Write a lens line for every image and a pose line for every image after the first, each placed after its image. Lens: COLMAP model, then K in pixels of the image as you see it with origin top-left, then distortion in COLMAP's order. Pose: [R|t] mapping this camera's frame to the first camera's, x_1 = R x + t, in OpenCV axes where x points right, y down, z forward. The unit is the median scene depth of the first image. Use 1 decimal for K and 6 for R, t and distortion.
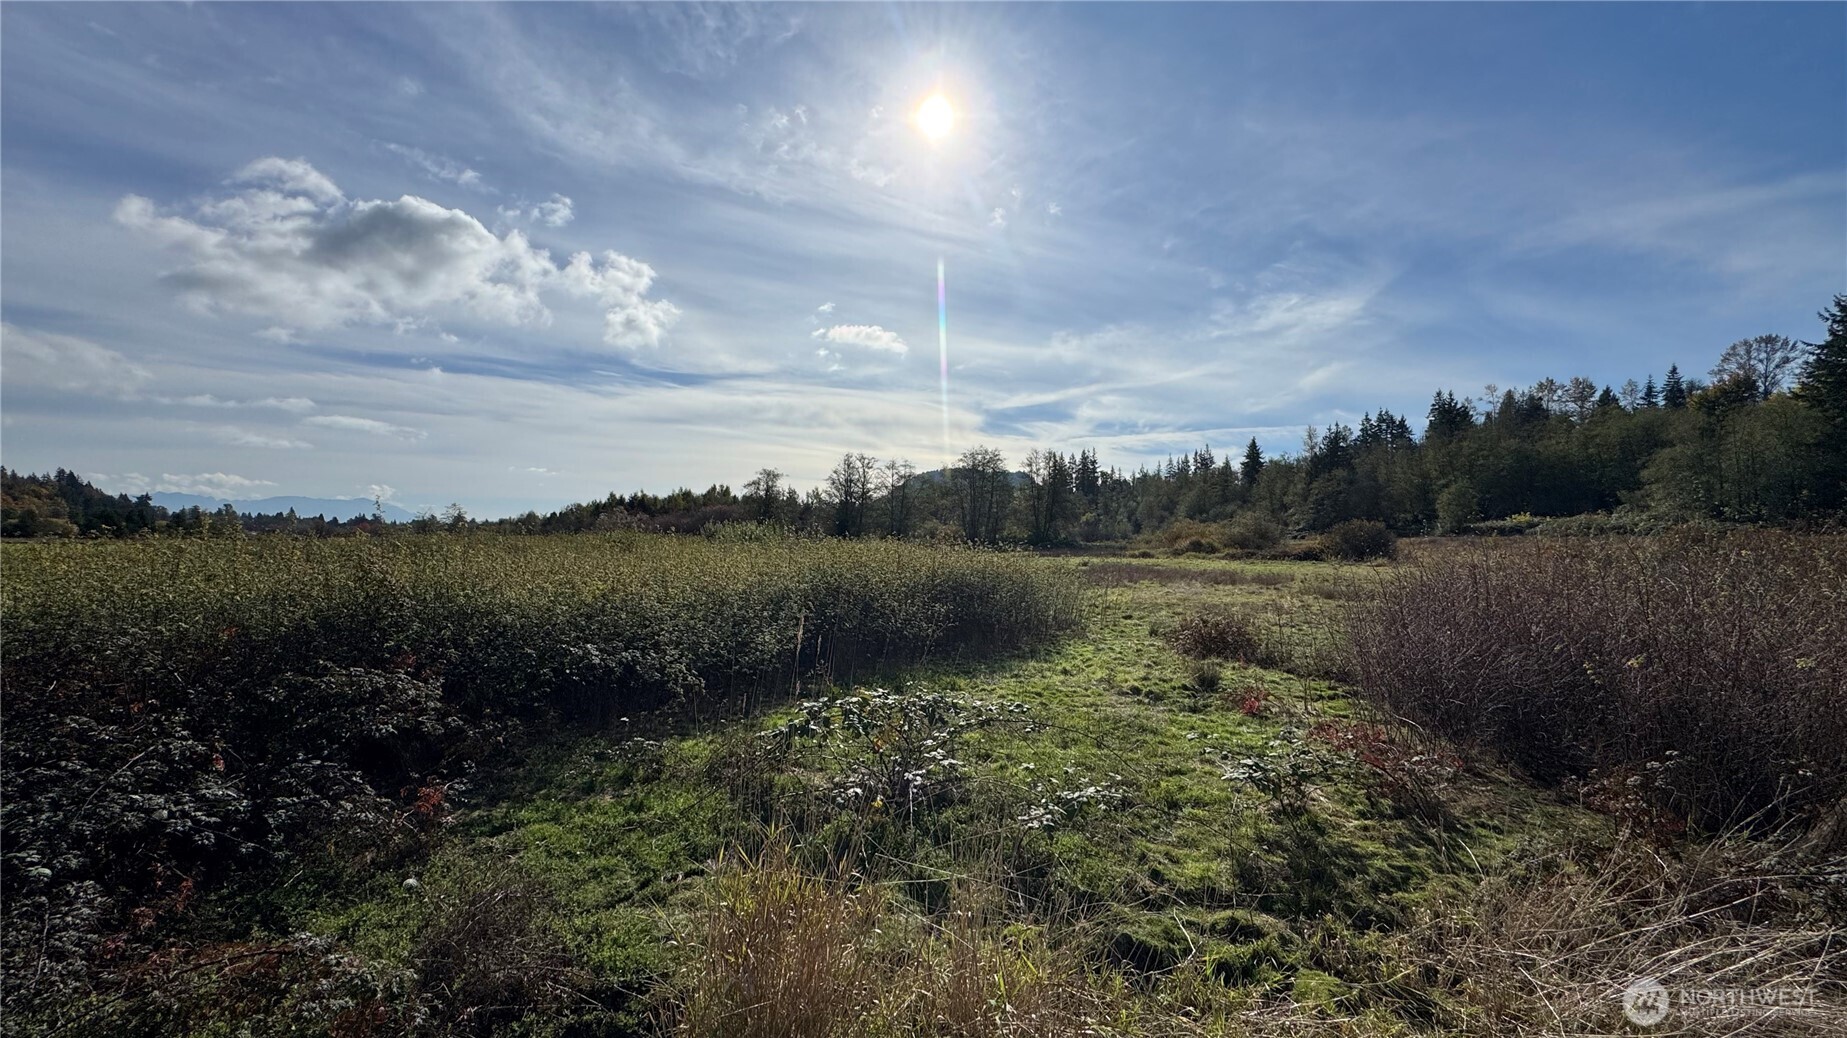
lens RADIAL K [[740.1, 0, 914.3], [0, 740.1, 510.0], [0, 0, 1]] dist [-0.006807, 0.001438]
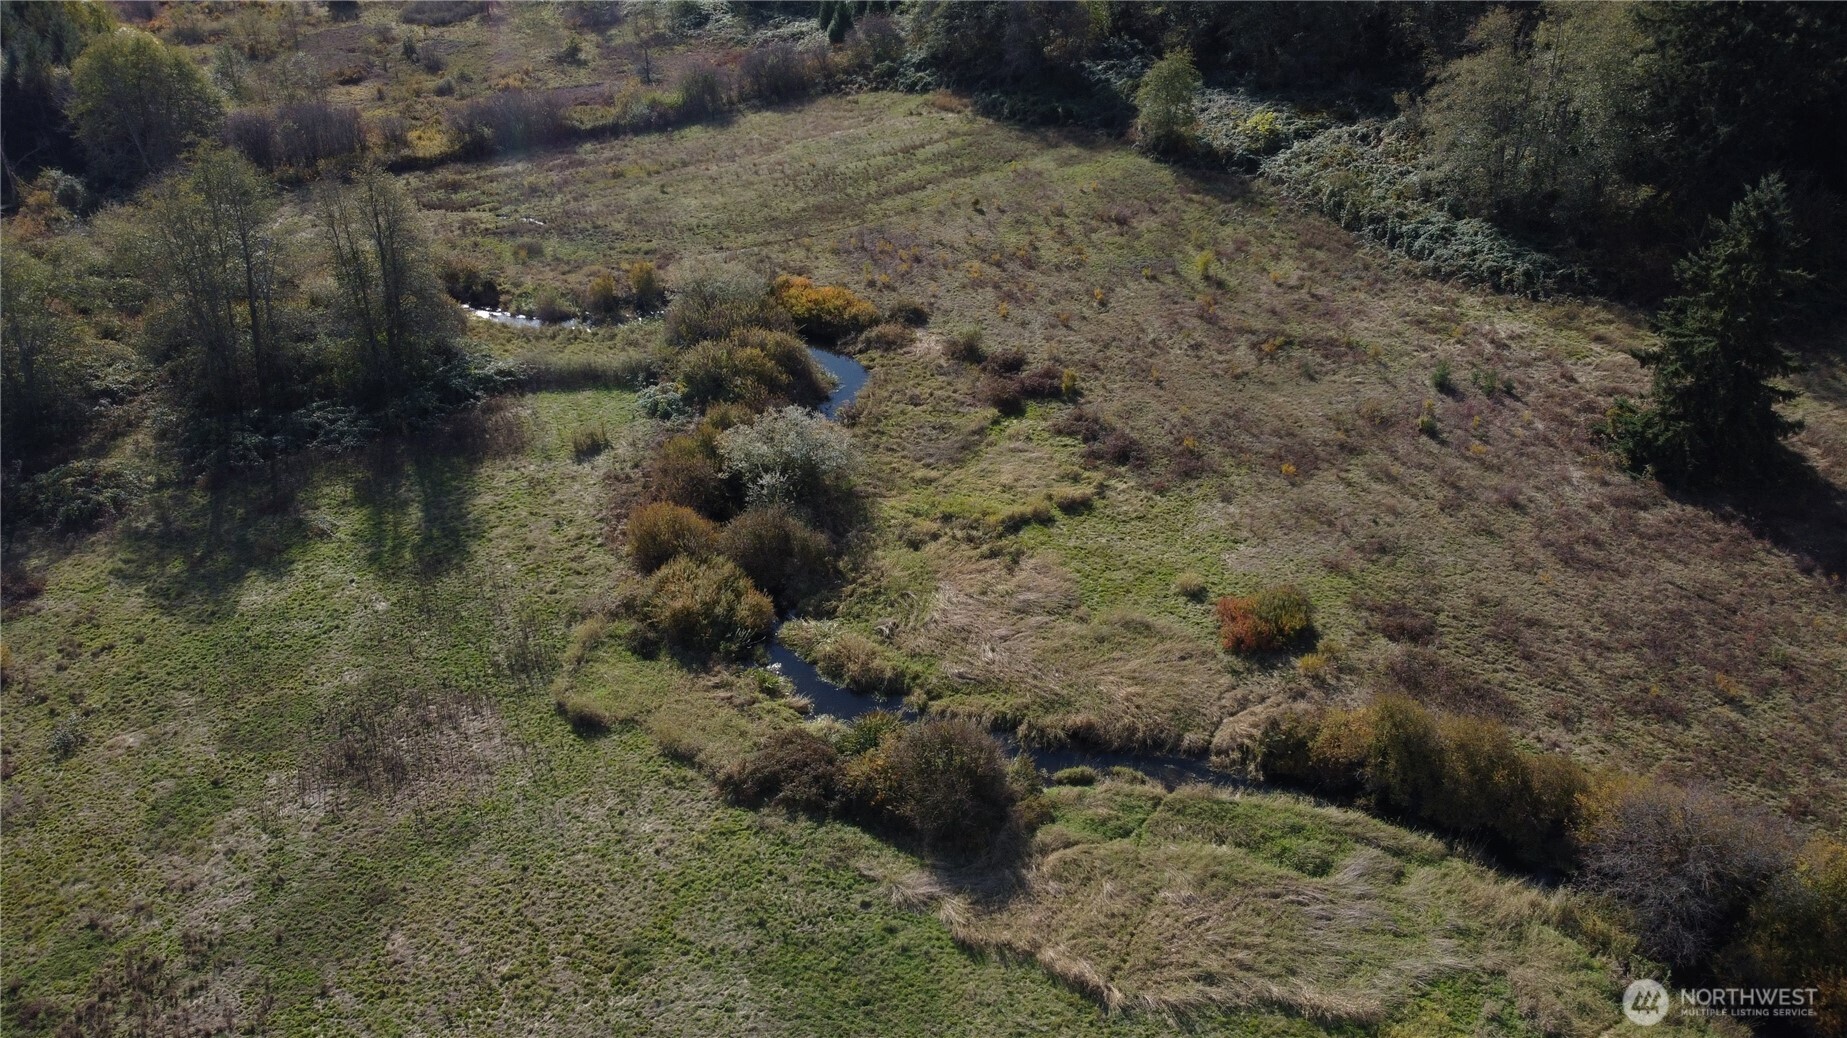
lens RADIAL K [[1404.0, 0, 914.3], [0, 1404.0, 520.4], [0, 0, 1]] dist [-0.012331, 0.016855]
pose [[0.899669, -0.237832, 0.366104, 0.068598], [-0.001080, 0.837371, 0.546634, -0.196937], [-0.436572, -0.492185, 0.753099, 0.090112]]
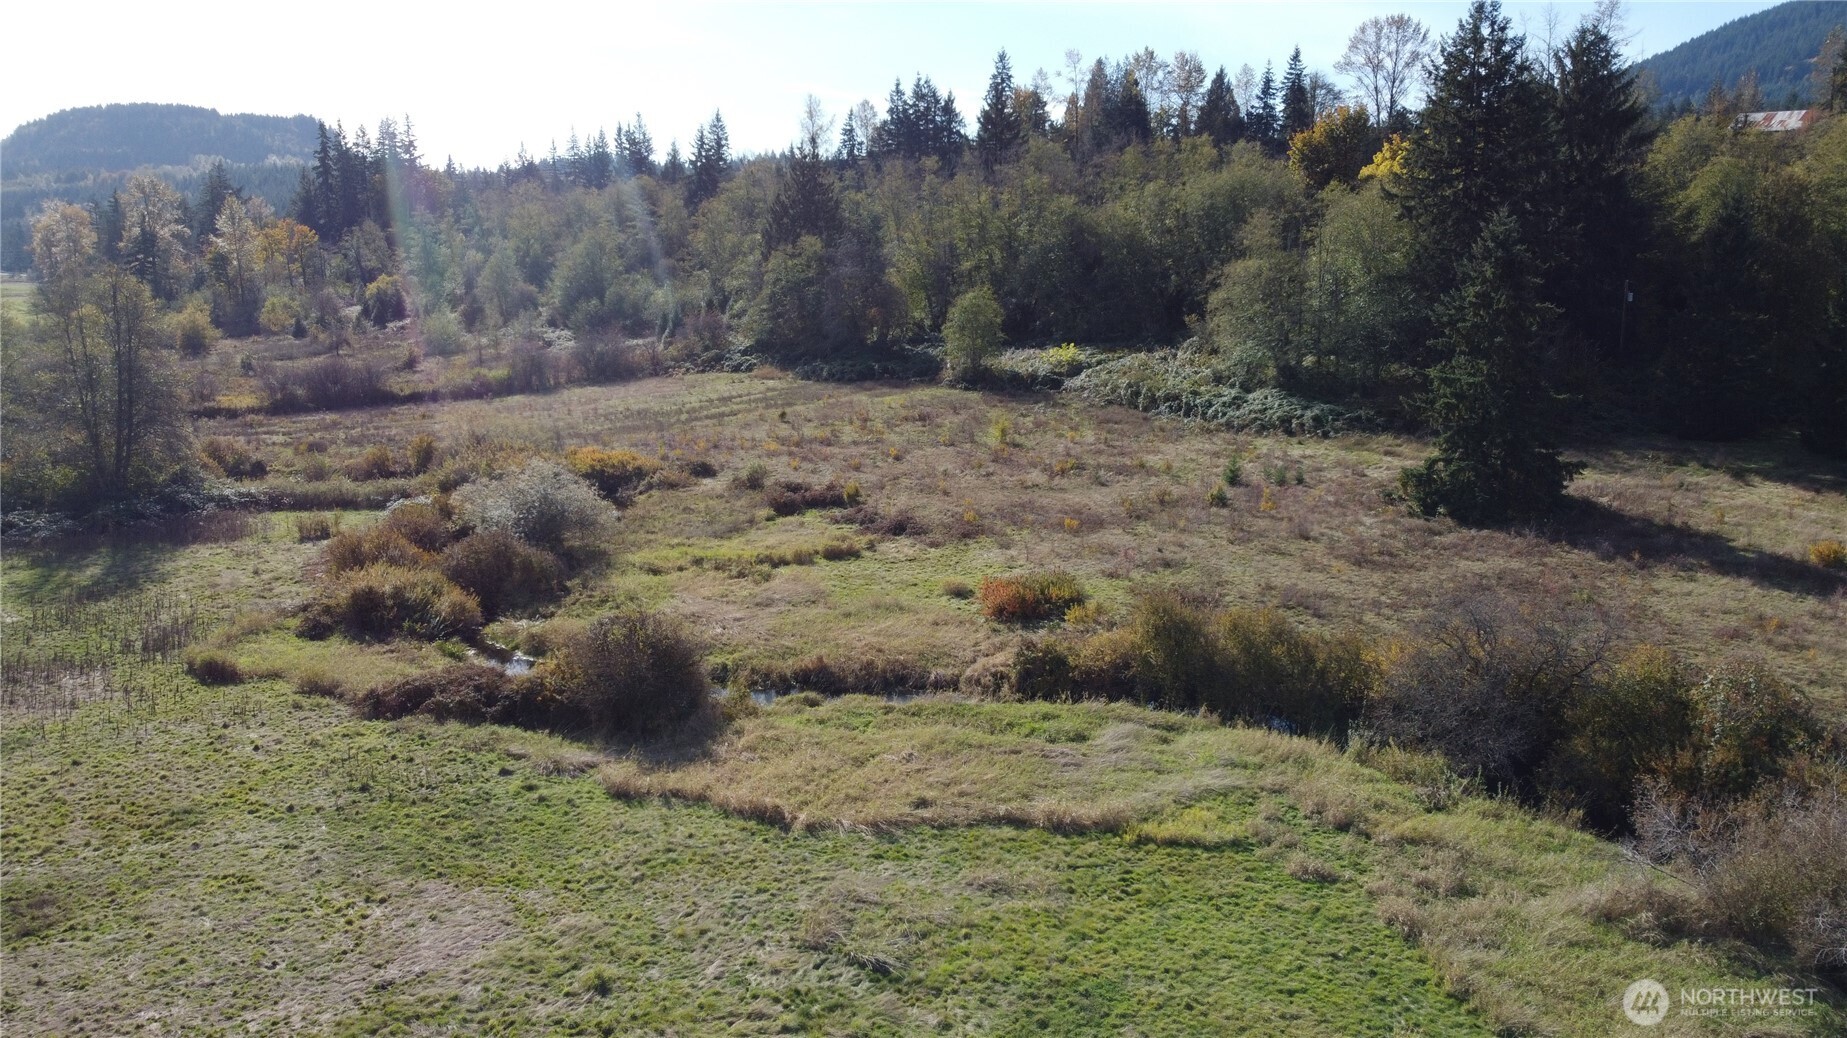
lens RADIAL K [[1404.0, 0, 914.2], [0, 1404.0, 520.4], [0, 0, 1]] dist [-0.012331, 0.016855]
pose [[0.864095, -0.108387, 0.491520, 0.095134], [-0.008506, 0.973255, 0.229569, -0.070394], [-0.503257, -0.202550, 0.840063, 0.055814]]
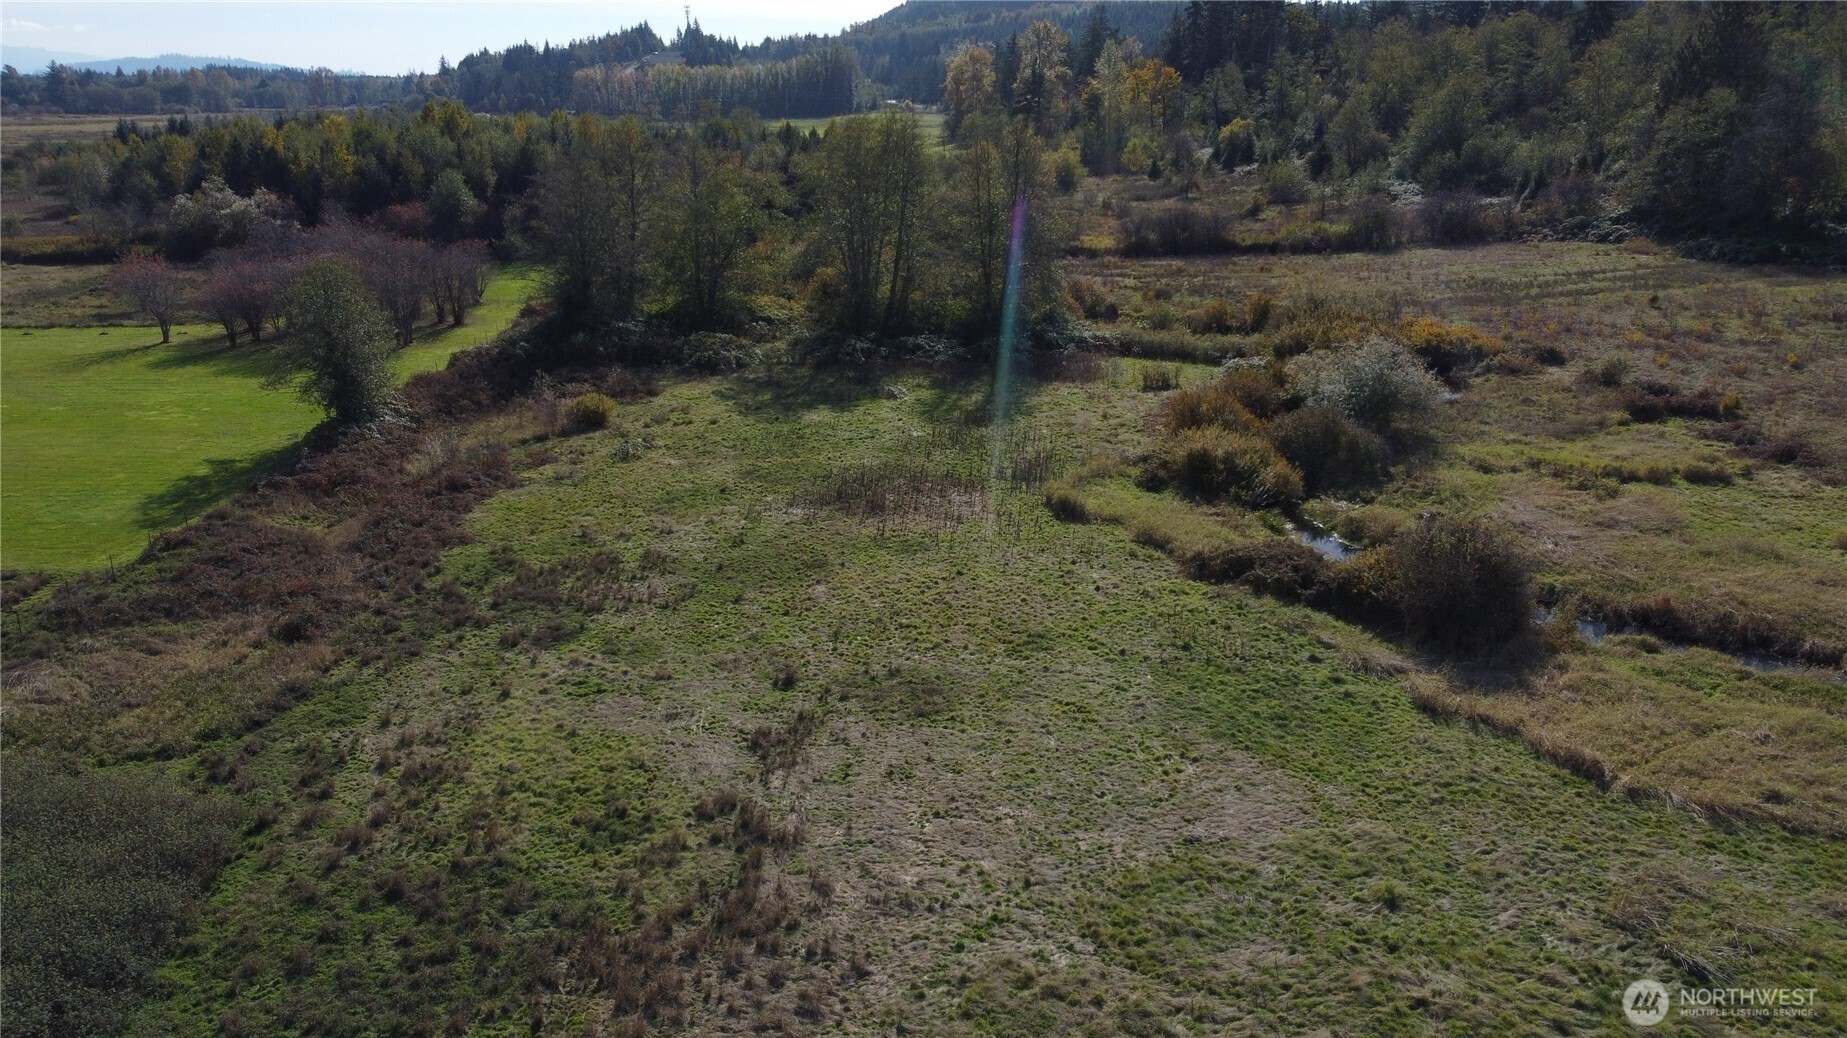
lens RADIAL K [[1404.0, 0, 915.2], [0, 1404.0, 511.6], [0, 0, 1]] dist [-0.012331, 0.016855]
pose [[0.999022, 0.003797, -0.044044, 0.088371], [0.010995, 0.943650, 0.330761, -0.080030], [0.042818, -0.330922, 0.942686, 0.054510]]
